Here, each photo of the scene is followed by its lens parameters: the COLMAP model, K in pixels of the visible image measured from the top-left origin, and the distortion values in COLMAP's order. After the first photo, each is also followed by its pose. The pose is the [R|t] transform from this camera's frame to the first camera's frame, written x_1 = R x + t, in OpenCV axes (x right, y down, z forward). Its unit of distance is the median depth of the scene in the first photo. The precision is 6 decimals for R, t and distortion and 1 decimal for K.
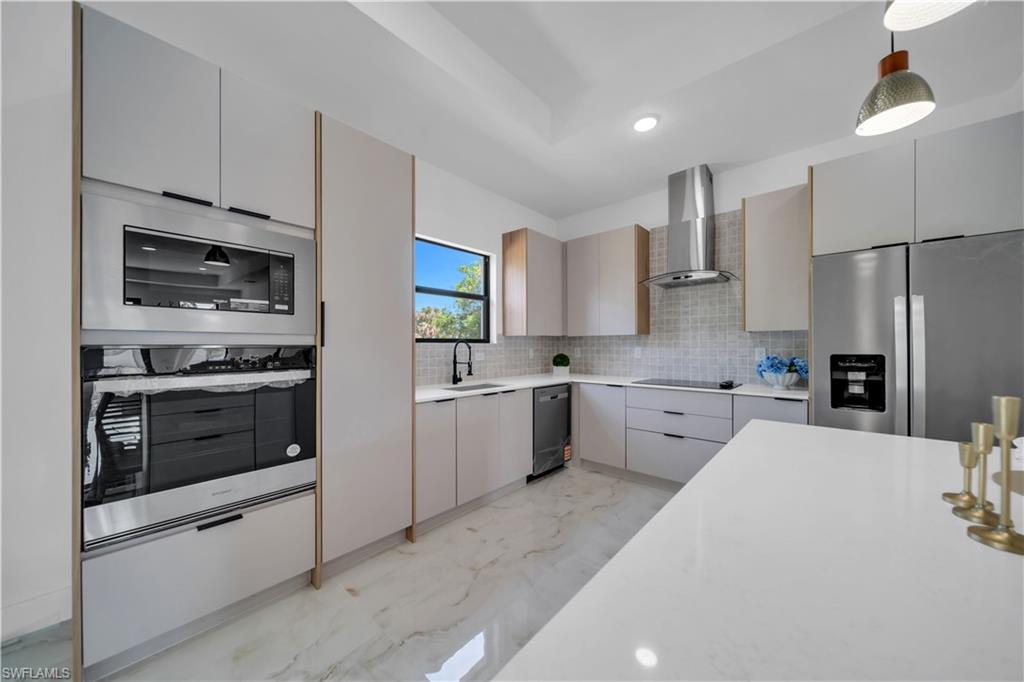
lens RADIAL K [[353.6, 0, 511.7], [0, 353.6, 345.3], [0, 0, 1]] dist [-0.005598, -0.000061]
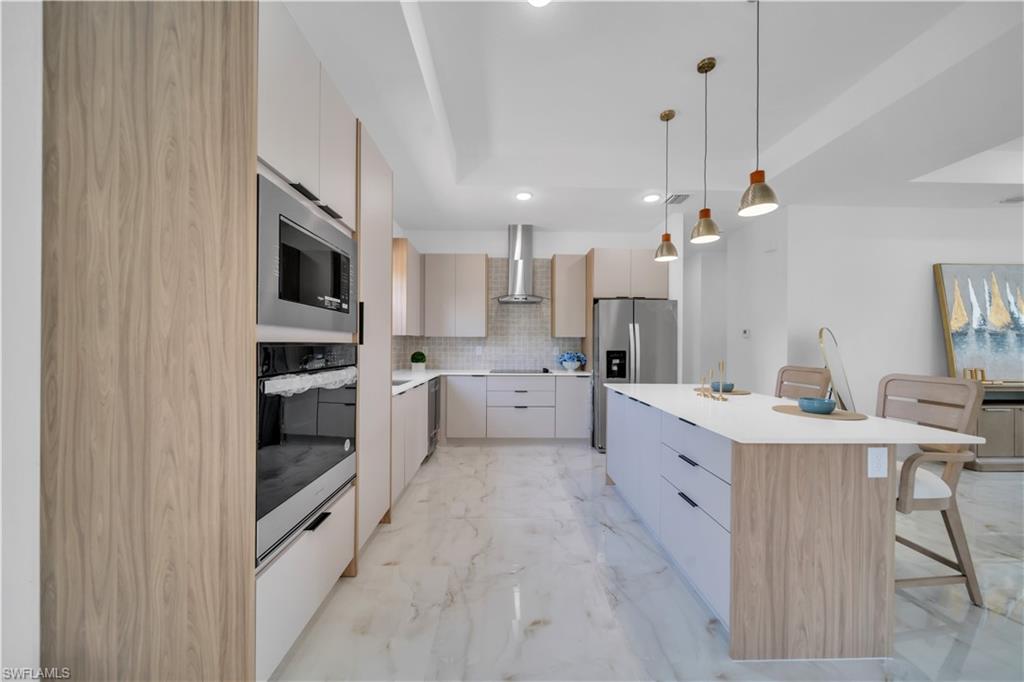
lens RADIAL K [[353.6, 0, 515.6], [0, 353.6, 343.0], [0, 0, 1]] dist [-0.005598, -0.000061]
pose [[0.727957, 0.011340, 0.685529, -0.541730], [-0.009191, 0.999935, -0.006781, 0.000947], [-0.685561, -0.001364, 0.728014, -0.049664]]
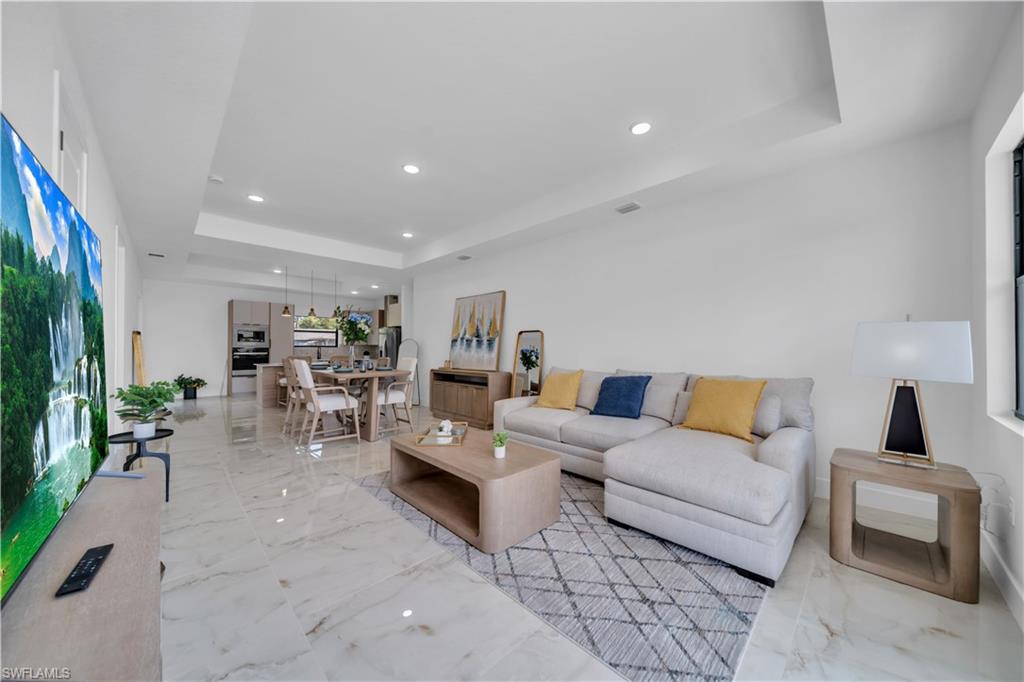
lens RADIAL K [[353.6, 0, 511.1], [0, 353.6, 348.5], [0, 0, 1]] dist [-0.005598, -0.000061]
pose [[0.998146, 0.006257, -0.060545, 1.912033], [-0.006201, 0.999980, 0.001098, -0.009745], [0.060551, -0.000720, 0.998165, -2.283909]]
